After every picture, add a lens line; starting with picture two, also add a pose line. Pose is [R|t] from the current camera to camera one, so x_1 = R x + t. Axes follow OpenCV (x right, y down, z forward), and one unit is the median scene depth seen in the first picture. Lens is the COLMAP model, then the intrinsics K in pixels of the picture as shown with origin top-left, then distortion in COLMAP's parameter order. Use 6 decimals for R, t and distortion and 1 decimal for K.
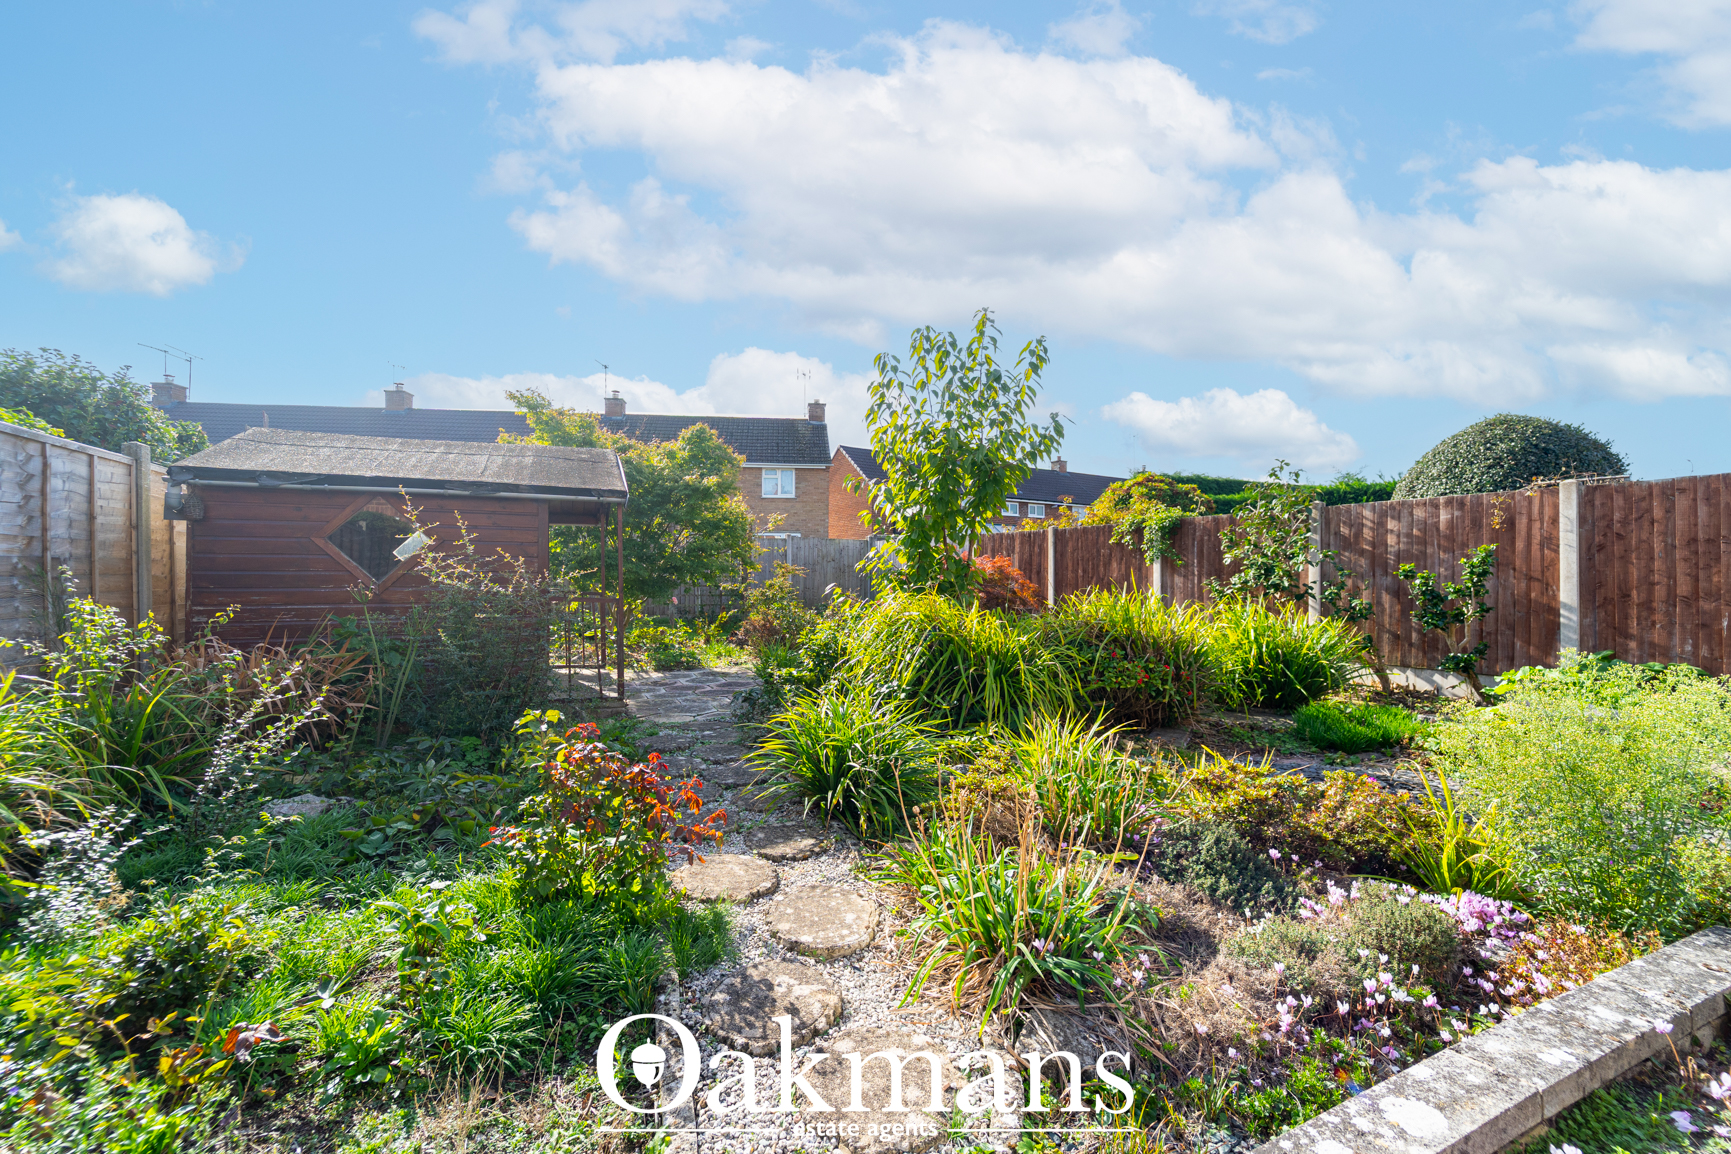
lens RADIAL K [[712.6, 0, 864.0], [0, 712.6, 570.9], [0, 0, 1]] dist [0.002256, -0.000310]
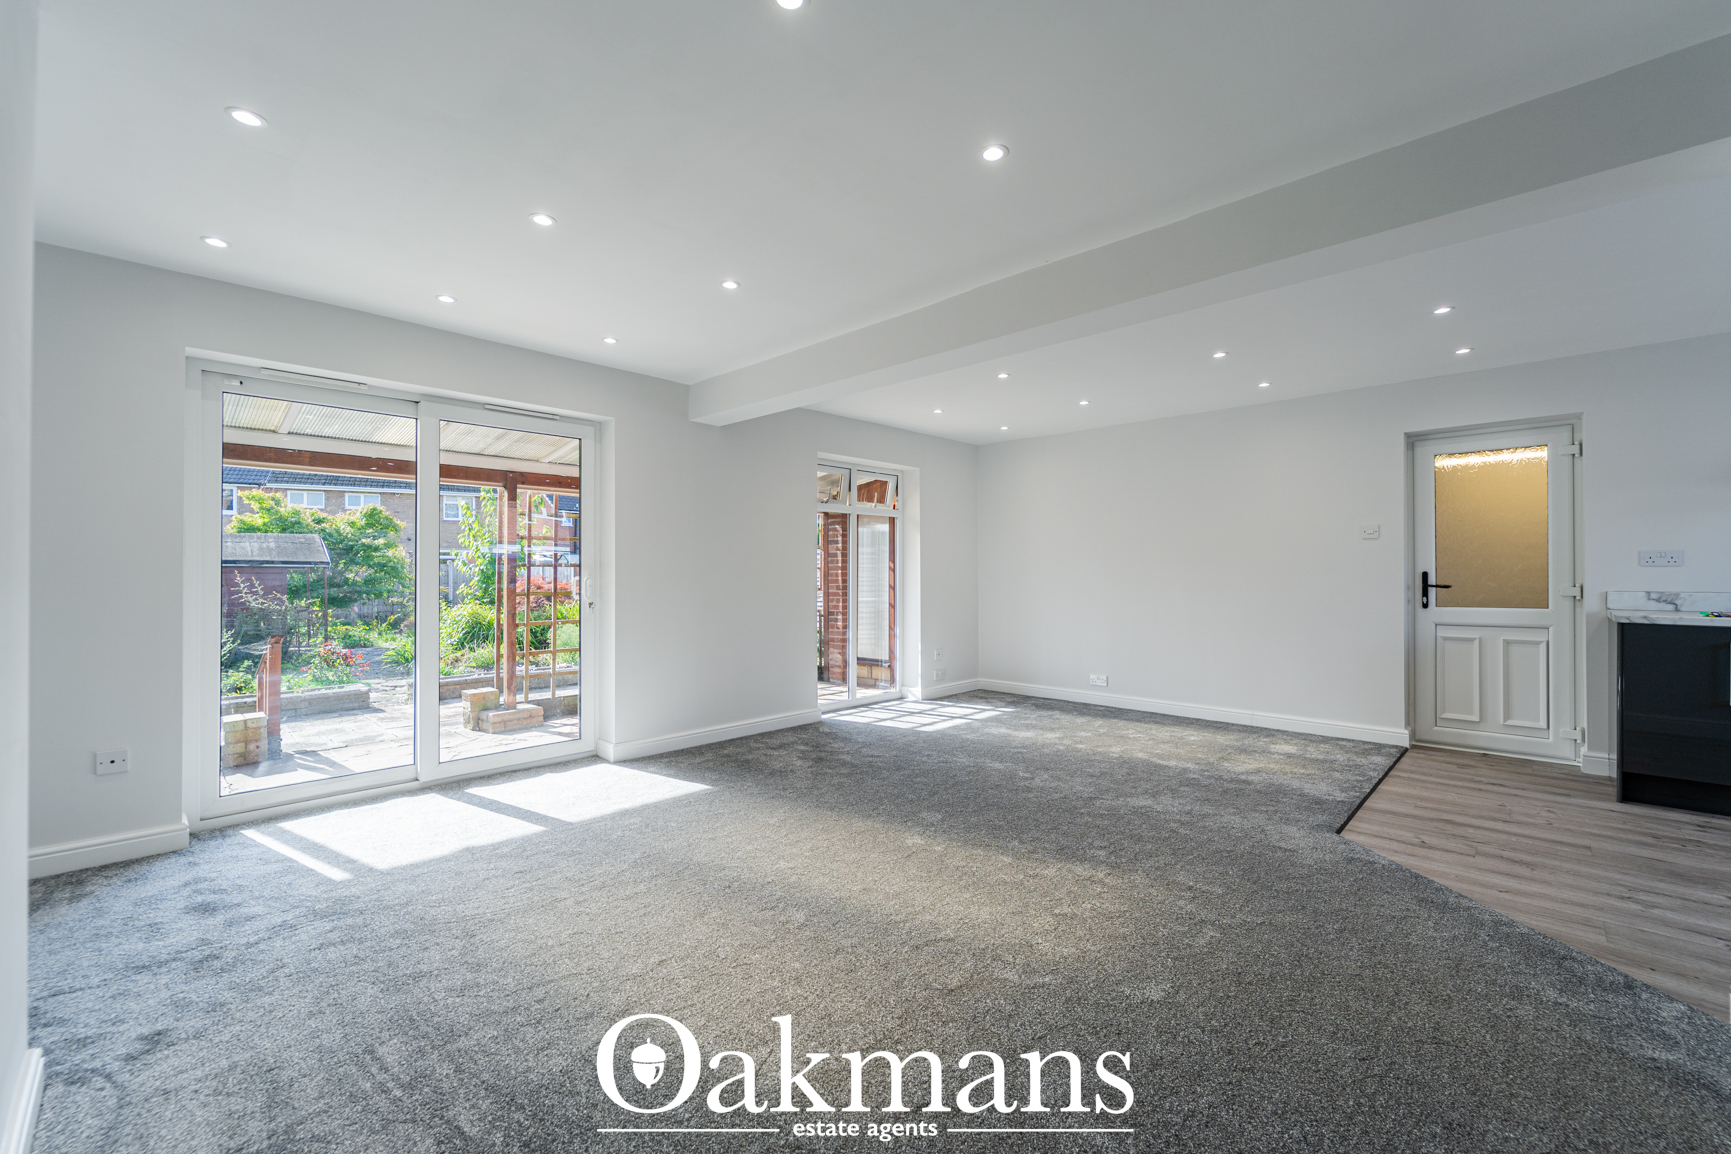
lens RADIAL K [[712.6, 0, 866.5], [0, 712.6, 574.0], [0, 0, 1]] dist [0.002256, -0.000310]
pose [[0.938379, -0.007693, 0.345522, 0.426464], [0.009076, 0.999956, -0.002387, -0.041248], [-0.345488, 0.005376, 0.938408, -1.496320]]
